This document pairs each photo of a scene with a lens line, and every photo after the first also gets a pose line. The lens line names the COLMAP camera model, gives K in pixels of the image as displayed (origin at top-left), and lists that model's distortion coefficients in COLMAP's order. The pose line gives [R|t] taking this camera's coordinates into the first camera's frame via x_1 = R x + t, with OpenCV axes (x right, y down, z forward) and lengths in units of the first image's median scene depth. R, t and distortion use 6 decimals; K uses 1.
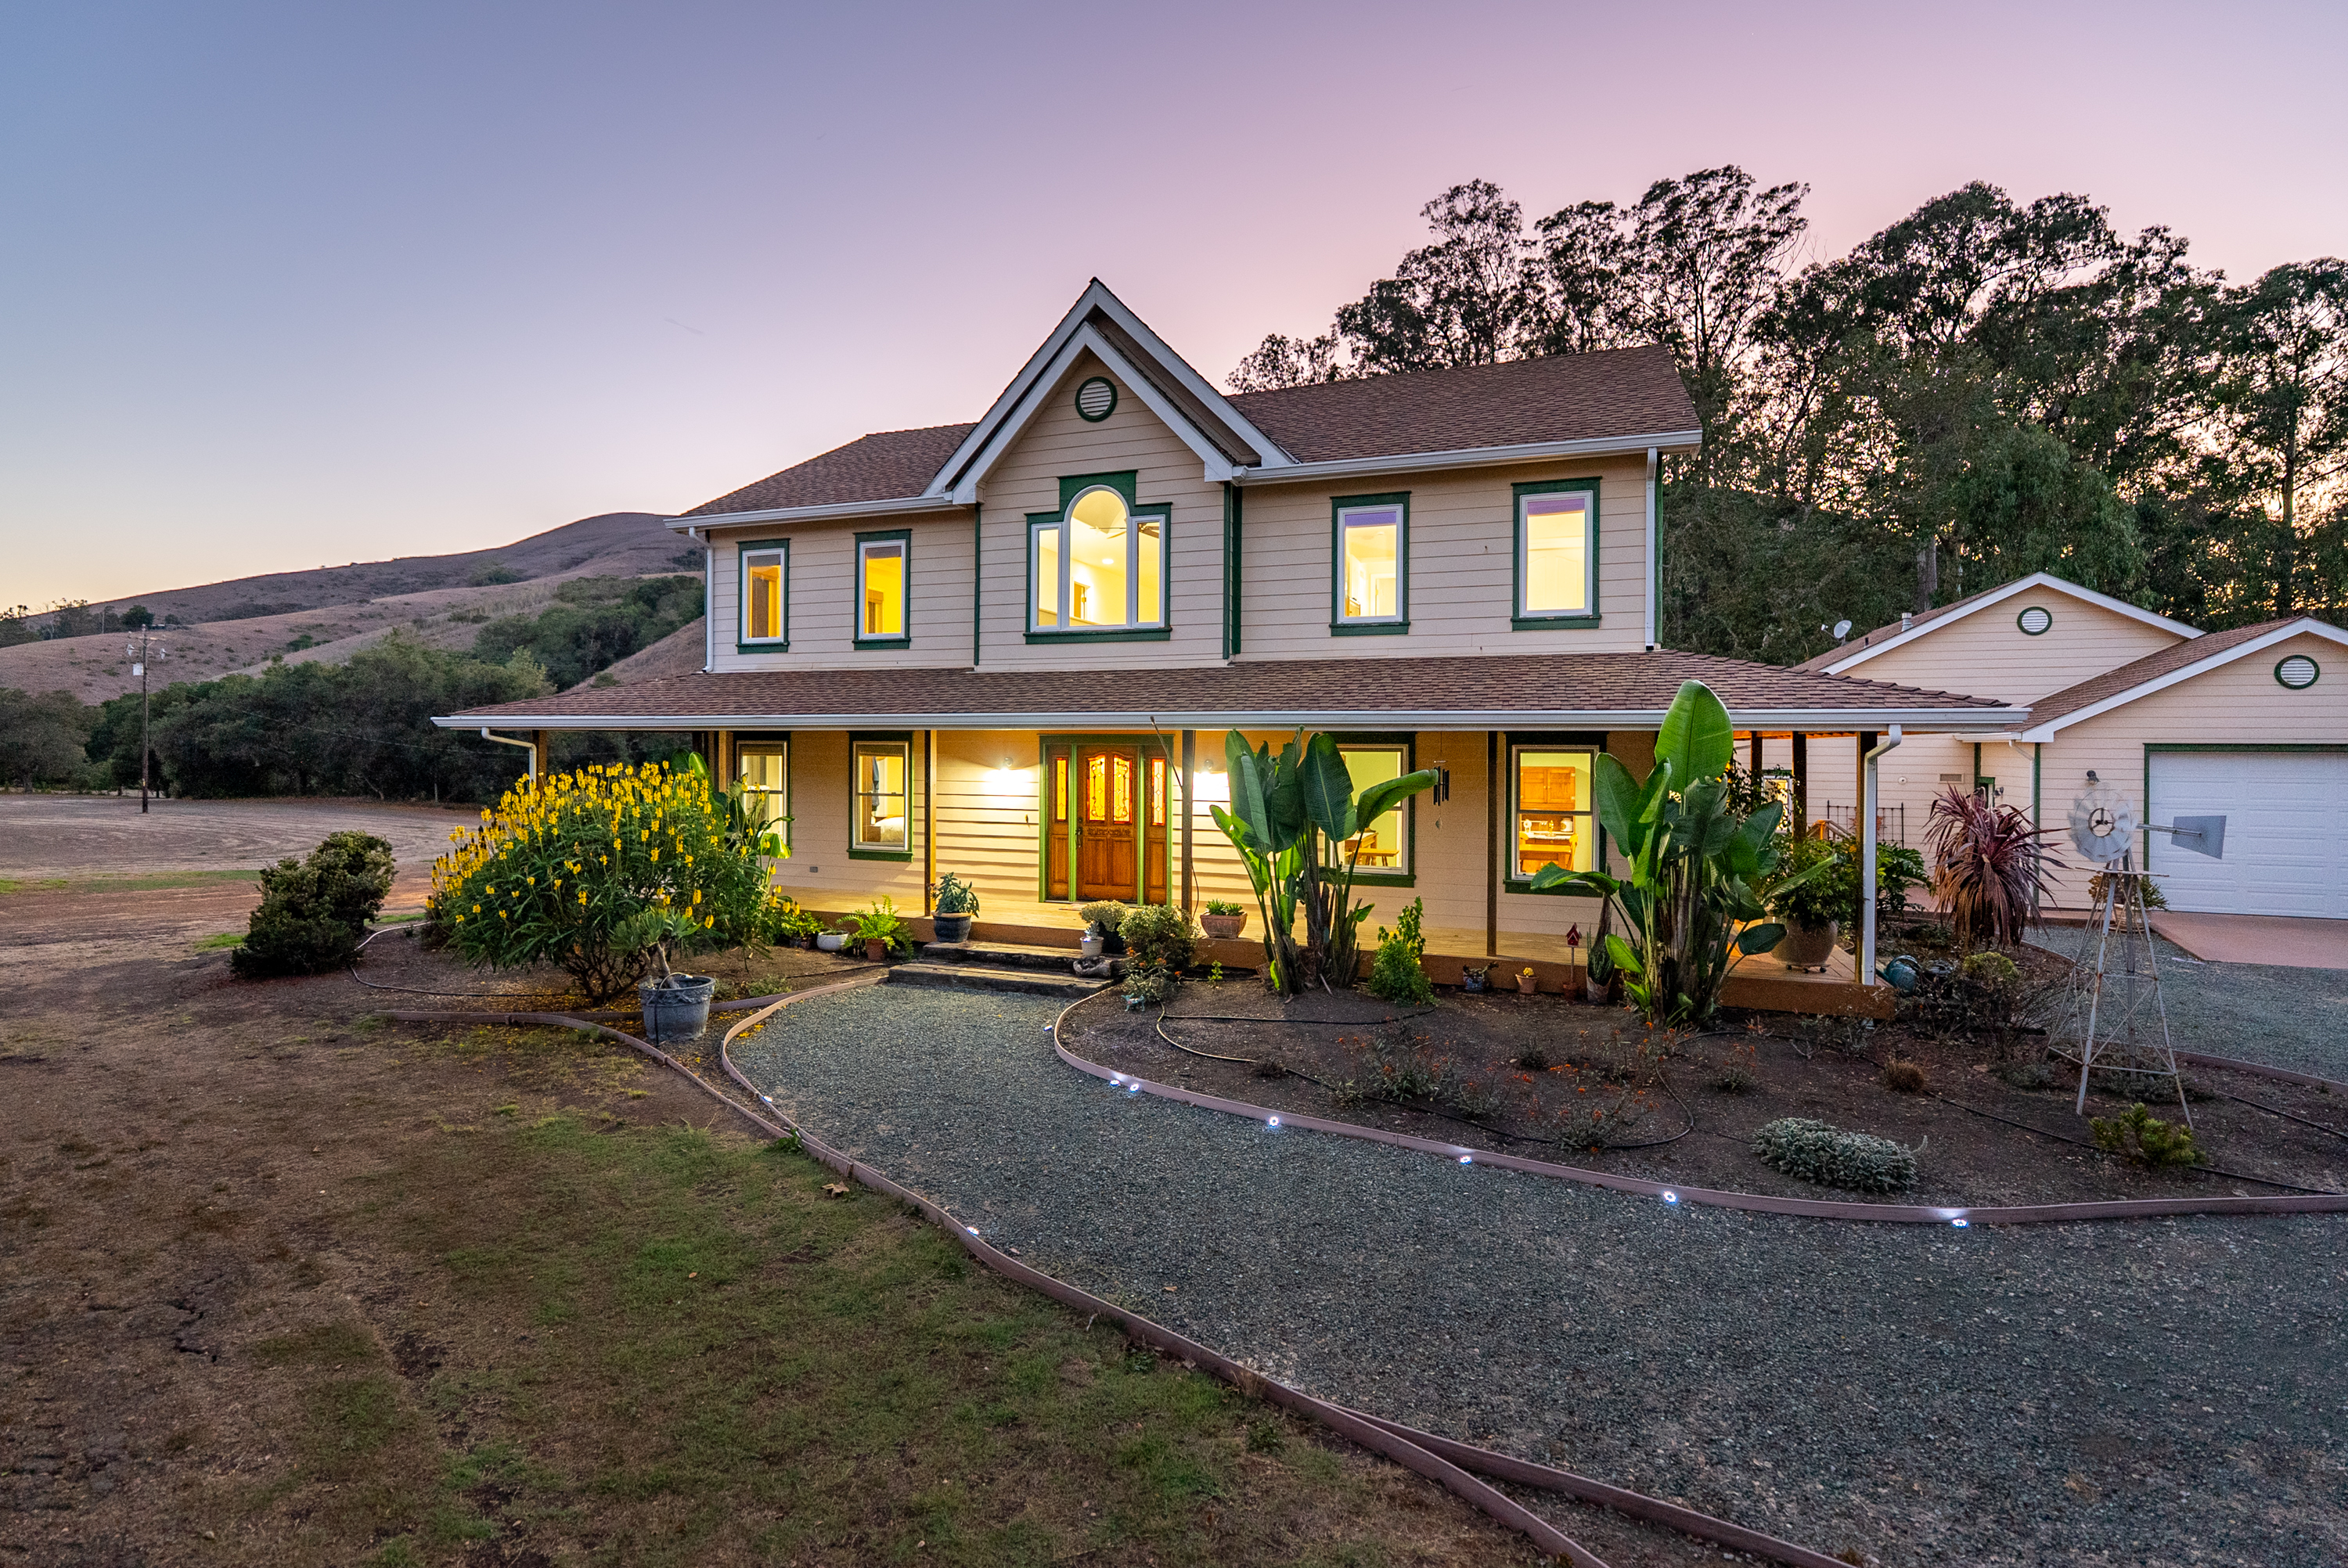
lens RADIAL K [[1124.1, 0, 1148.2], [0, 1124.1, 705.4], [0, 0, 1]] dist [-0.002733, 0.000019]
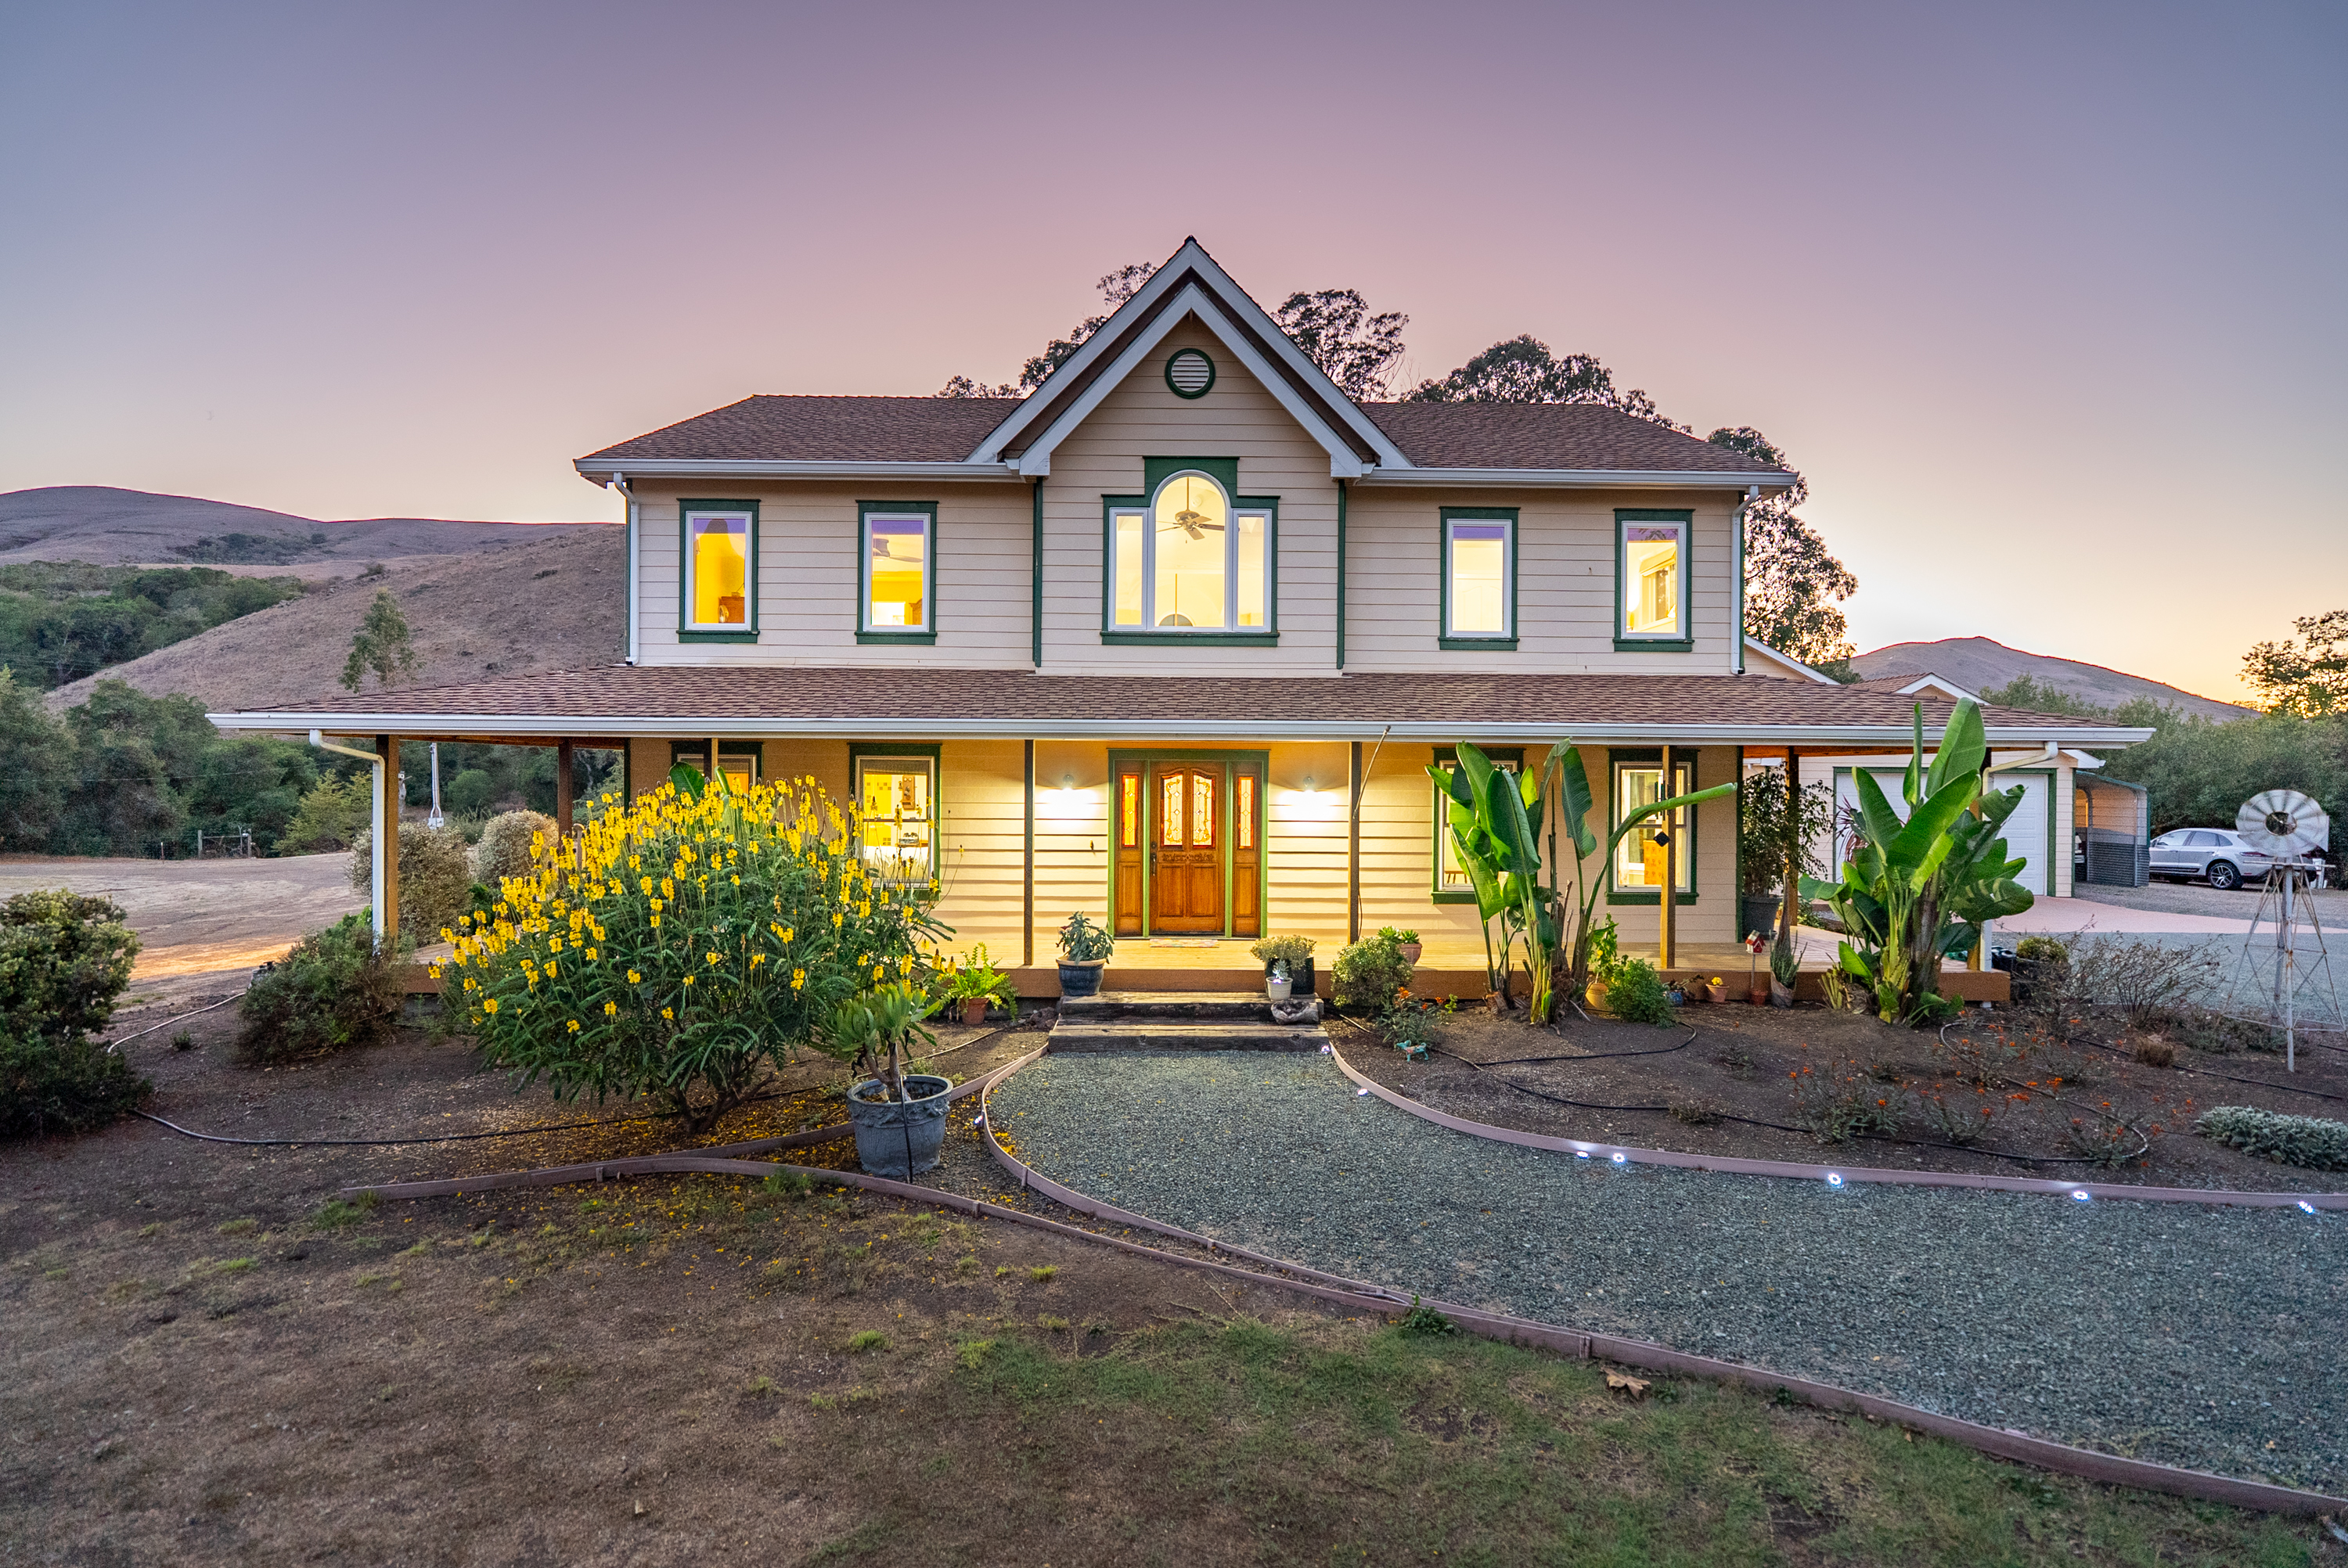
lens RADIAL K [[1025.7, 0, 1166.1], [0, 1025.7, 751.2], [0, 0, 1]] dist [-0.003341, 0.000435]
pose [[0.926918, 0.009373, 0.375146, -0.370241], [-0.014700, 0.999828, 0.011341, 0.018759], [-0.374975, -0.016027, 0.926896, 0.251794]]
